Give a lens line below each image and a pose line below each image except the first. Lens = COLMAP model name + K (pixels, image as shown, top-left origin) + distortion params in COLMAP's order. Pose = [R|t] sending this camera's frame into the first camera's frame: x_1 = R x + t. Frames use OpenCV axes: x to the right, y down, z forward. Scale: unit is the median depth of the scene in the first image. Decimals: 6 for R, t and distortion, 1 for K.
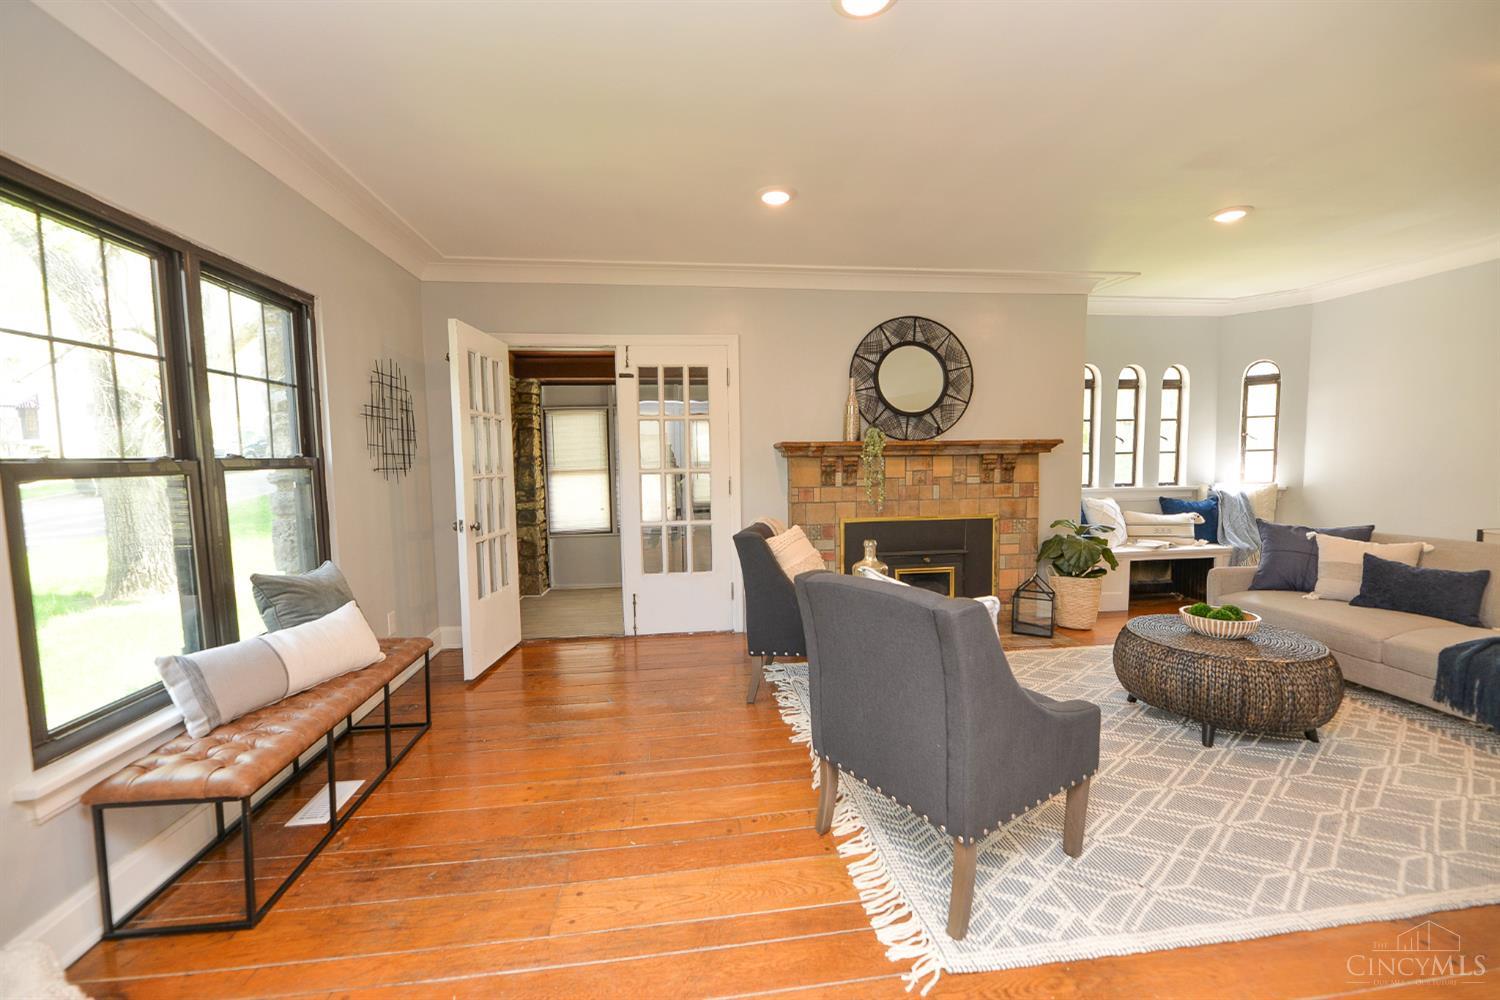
lens RADIAL K [[603.4, 0, 747.1], [0, 603.4, 495.7], [0, 0, 1]] dist [-0.003024, -0.000385]
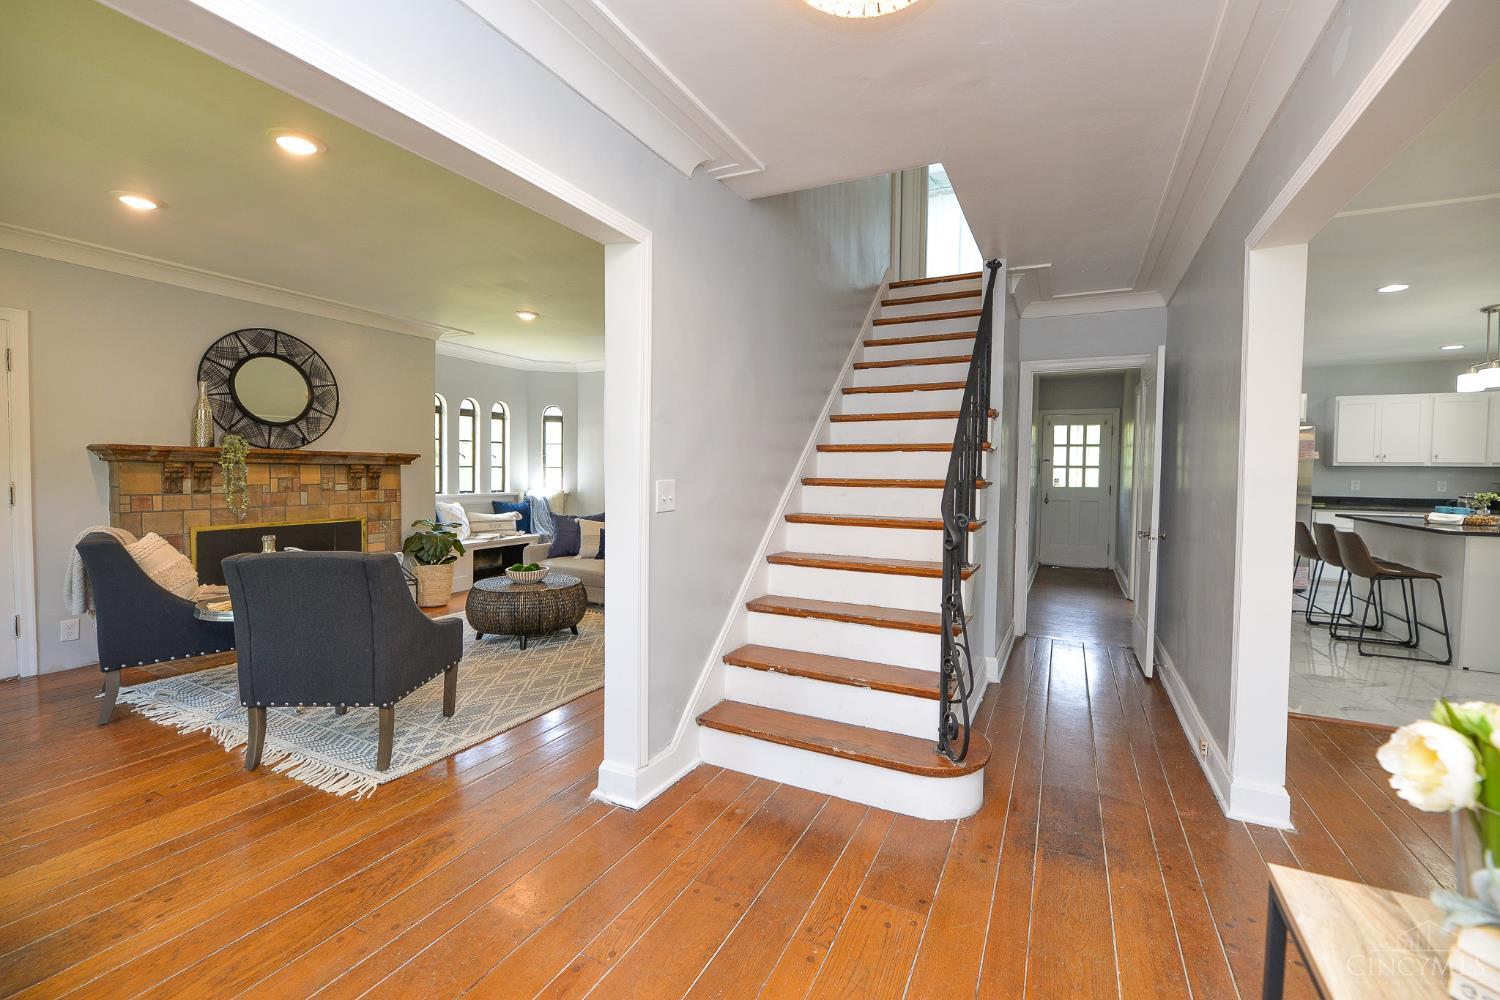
lens RADIAL K [[603.4, 0, 747.1], [0, 603.4, 495.7], [0, 0, 1]] dist [-0.003024, -0.000385]
pose [[0.540987, -0.014502, 0.840906, -0.159725], [0.033015, 0.999447, -0.004004, 0.019397], [-0.840383, 0.029928, 0.541166, -0.237867]]
